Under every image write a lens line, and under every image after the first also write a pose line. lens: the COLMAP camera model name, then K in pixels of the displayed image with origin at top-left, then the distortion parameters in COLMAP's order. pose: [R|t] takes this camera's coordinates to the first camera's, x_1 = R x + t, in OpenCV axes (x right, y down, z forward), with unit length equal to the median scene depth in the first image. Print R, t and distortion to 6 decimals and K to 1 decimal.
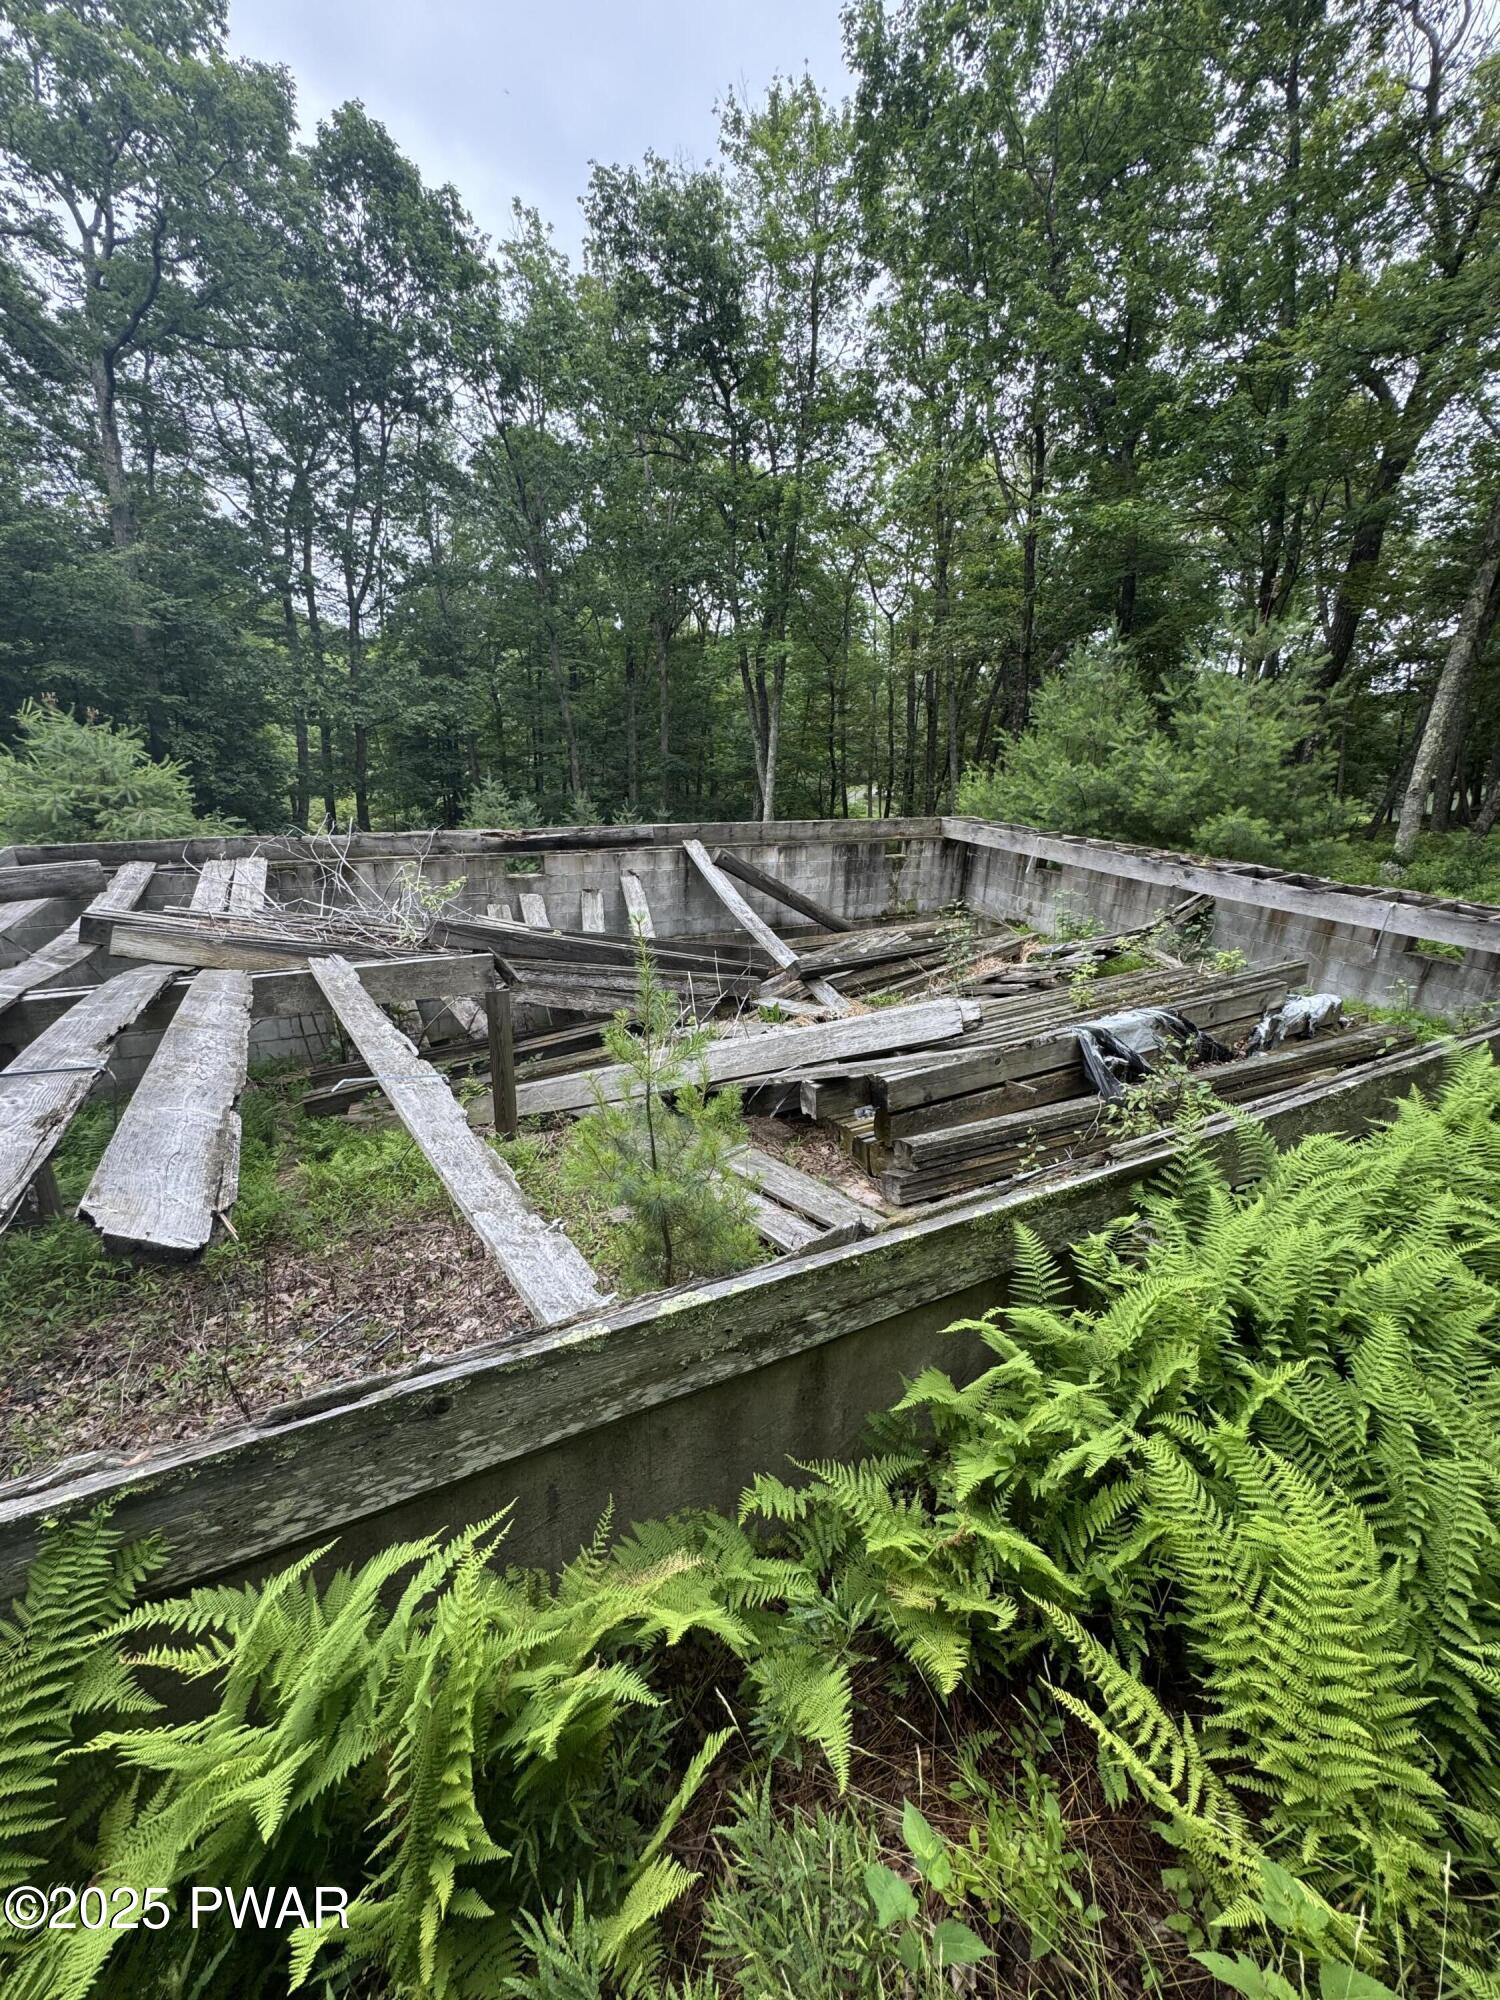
lens RADIAL K [[795.4, 0, 744.4], [0, 795.4, 1000.2], [0, 0, 1]] dist [-0.000615, -0.000121]
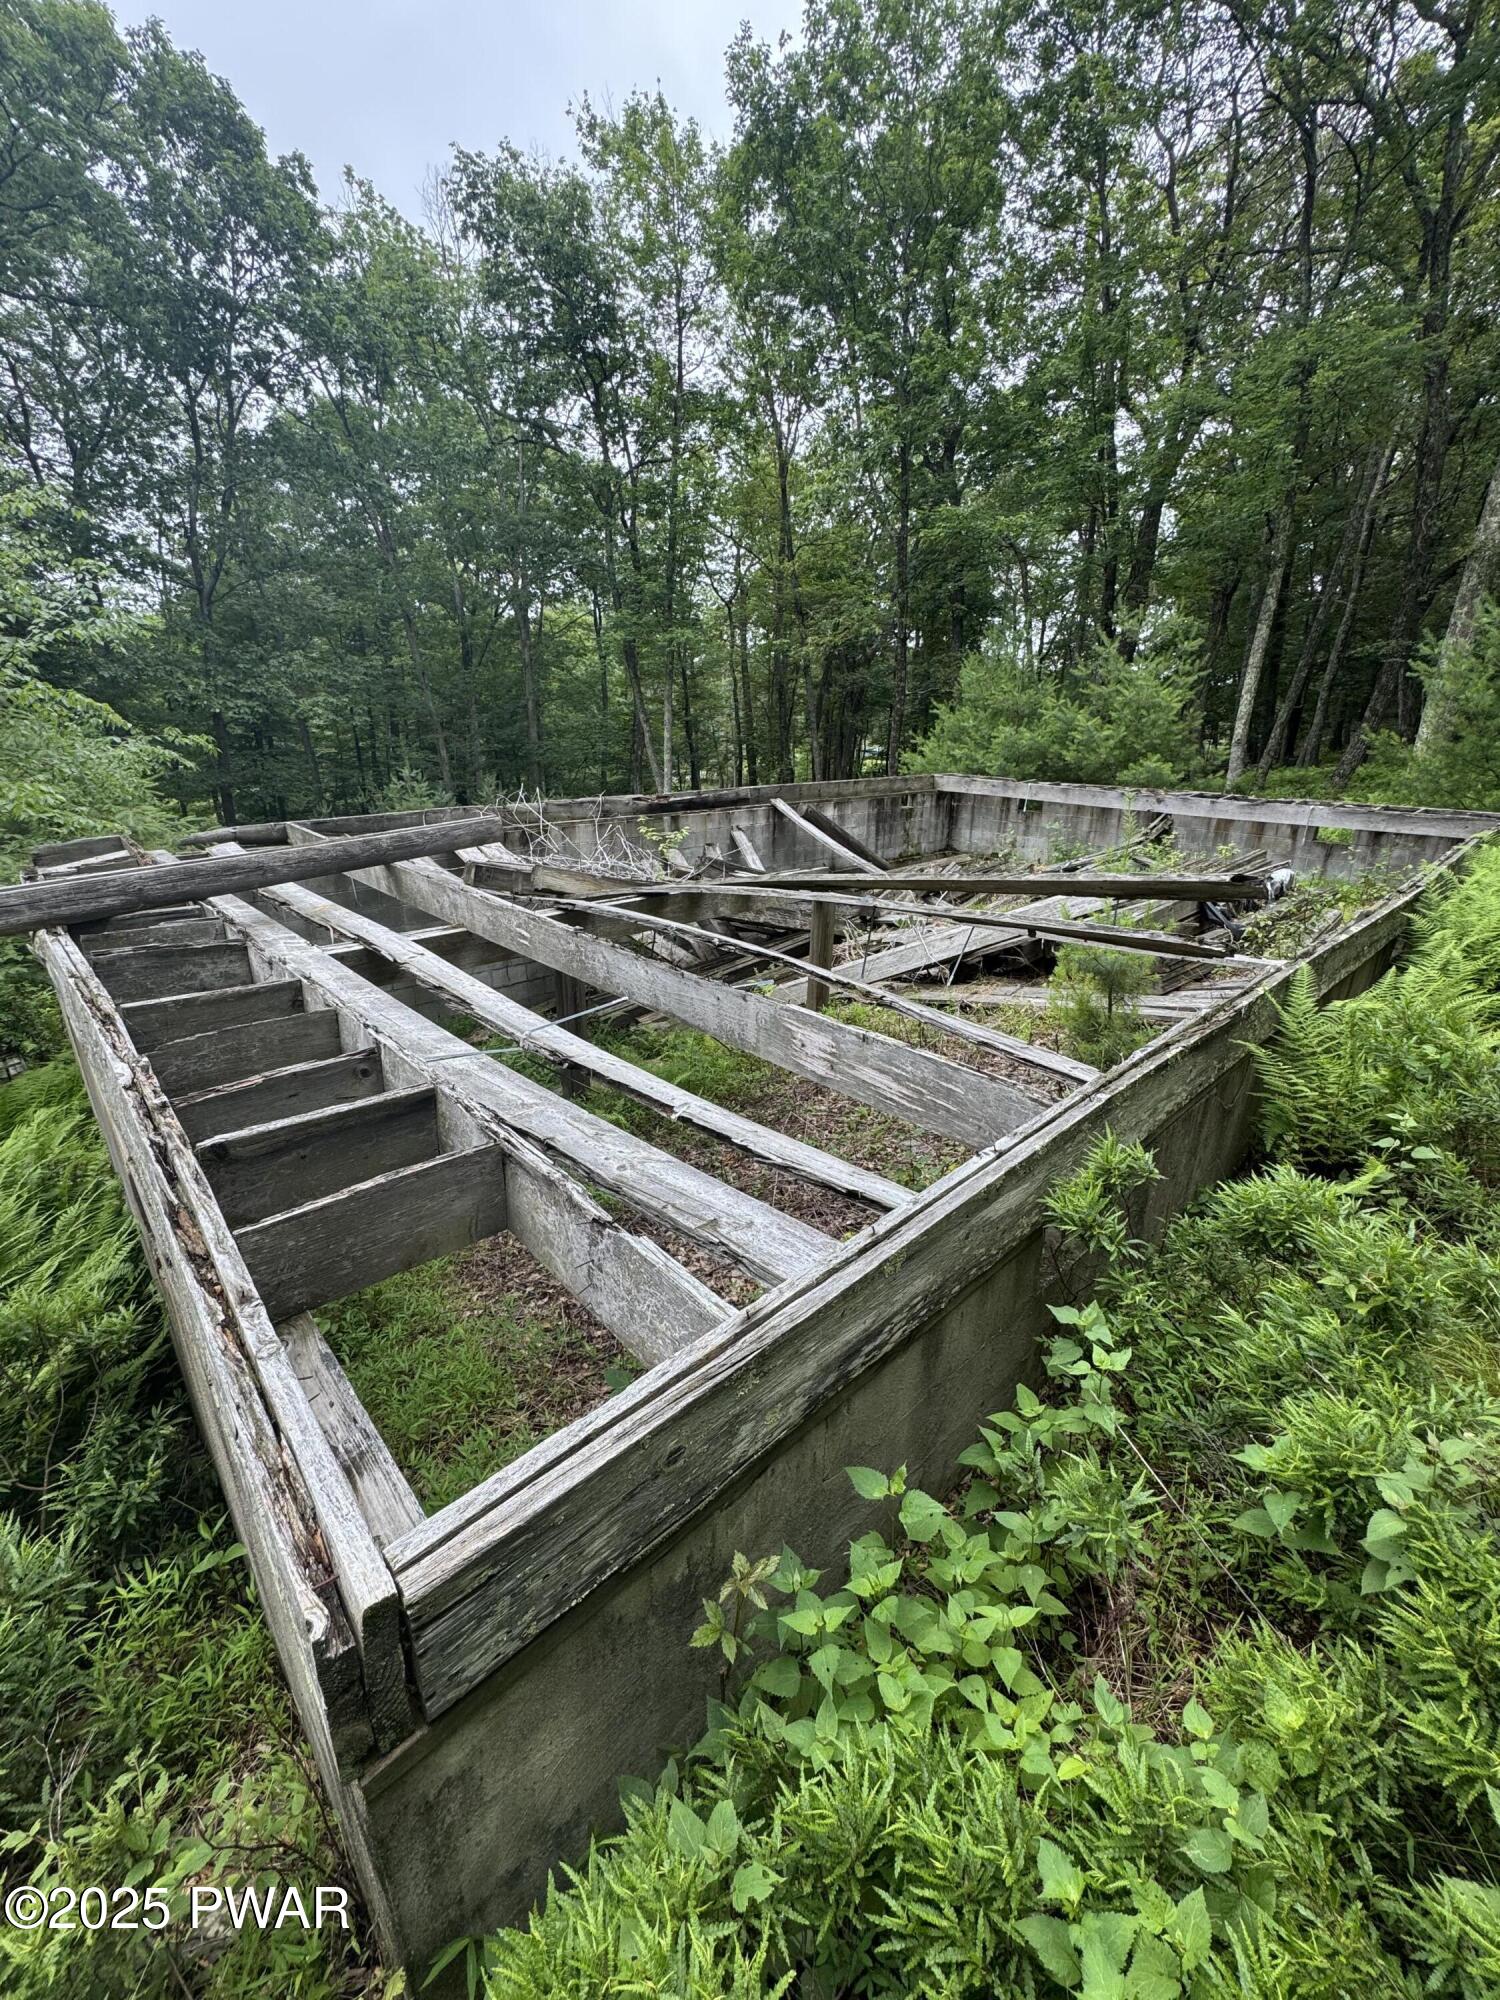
lens RADIAL K [[795.4, 0, 757.9], [0, 795.4, 1000.5], [0, 0, 1]] dist [-0.000615, -0.000121]
pose [[0.966800, -0.110382, 0.230463, -0.217196], [0.106680, 0.993885, 0.028501, 0.034622], [-0.232199, -0.002969, 0.972664, -0.087265]]
